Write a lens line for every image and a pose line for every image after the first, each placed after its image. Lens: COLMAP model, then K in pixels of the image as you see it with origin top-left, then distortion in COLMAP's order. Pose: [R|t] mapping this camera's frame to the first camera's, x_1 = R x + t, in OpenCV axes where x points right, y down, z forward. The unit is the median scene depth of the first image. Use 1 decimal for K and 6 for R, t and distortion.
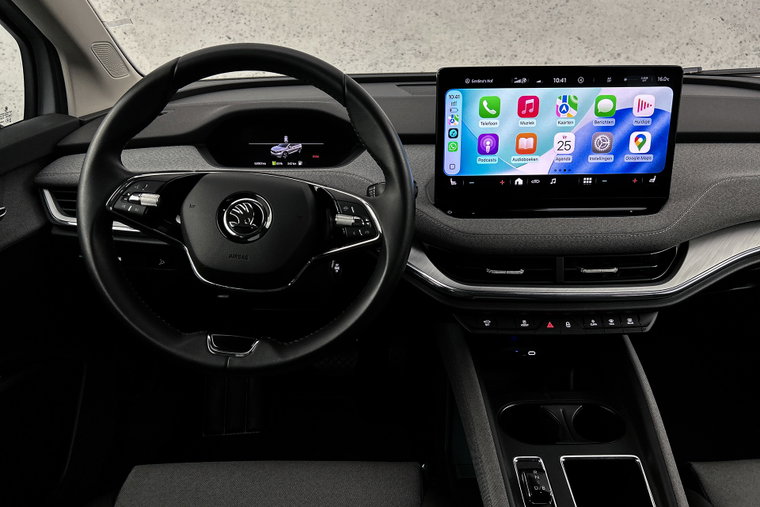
lens RADIAL K [[579.7, 0, 380.1], [0, 579.7, 256.7], [0, 0, 1]] dist [0.046667, -0.047416]
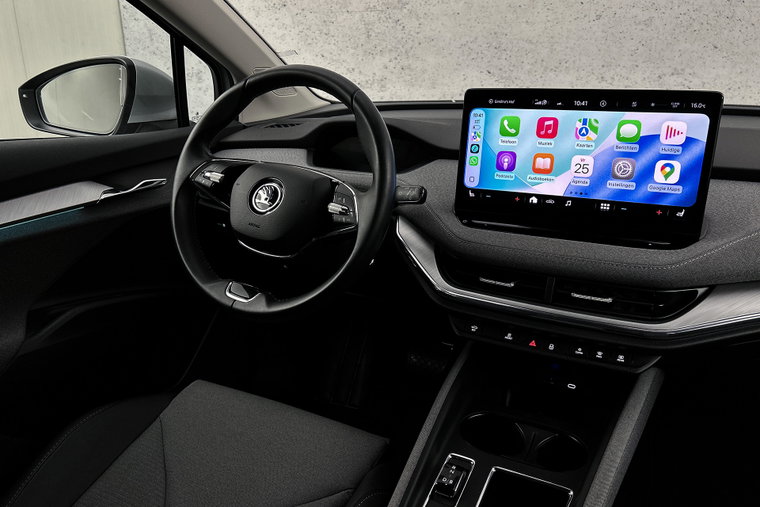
lens RADIAL K [[579.7, 0, 380.1], [0, 579.7, 256.7], [0, 0, 1]] dist [0.046667, -0.047416]
pose [[0.880314, 0.150029, -0.450043, 0.482631], [-0.175332, 0.984398, -0.014797, 0.031627], [0.440801, 0.091933, 0.892884, -0.021850]]
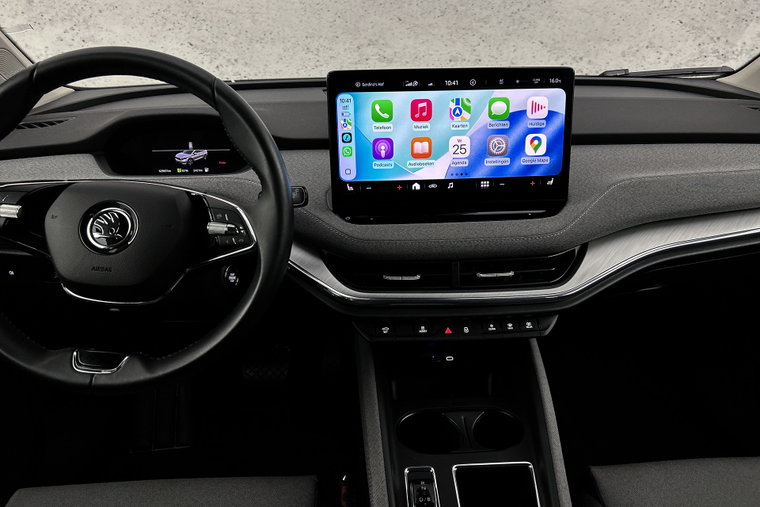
lens RADIAL K [[576.0, 0, 384.2], [0, 576.0, 260.3], [0, 0, 1]] dist [0.074380, -0.088790]
pose [[0.999317, -0.019984, 0.031076, 0.153388], [0.020073, 0.999795, -0.002574, -0.002014], [-0.031018, 0.003196, 0.999514, 0.023453]]
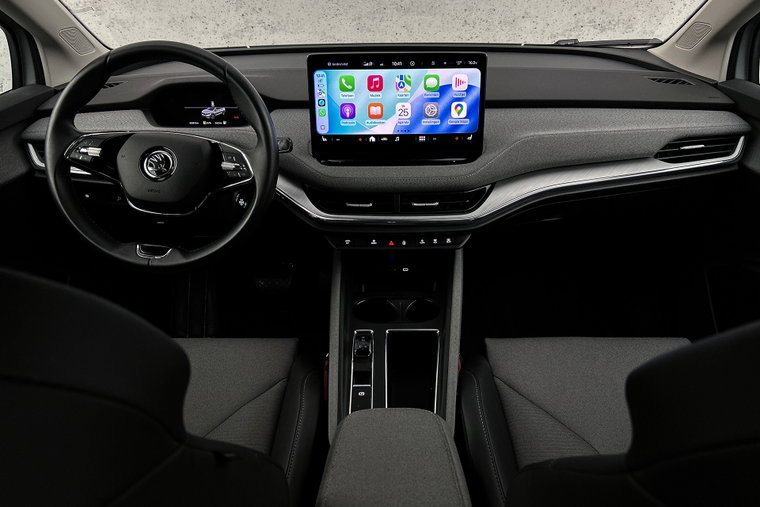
lens RADIAL K [[576.0, 0, 384.2], [0, 576.0, 260.3], [0, 0, 1]] dist [0.074380, -0.088790]
pose [[0.999828, 0.004069, -0.018114, 0.296723], [-0.002427, 0.995960, 0.089763, 0.033438], [0.018406, -0.089704, 0.995798, -0.384296]]
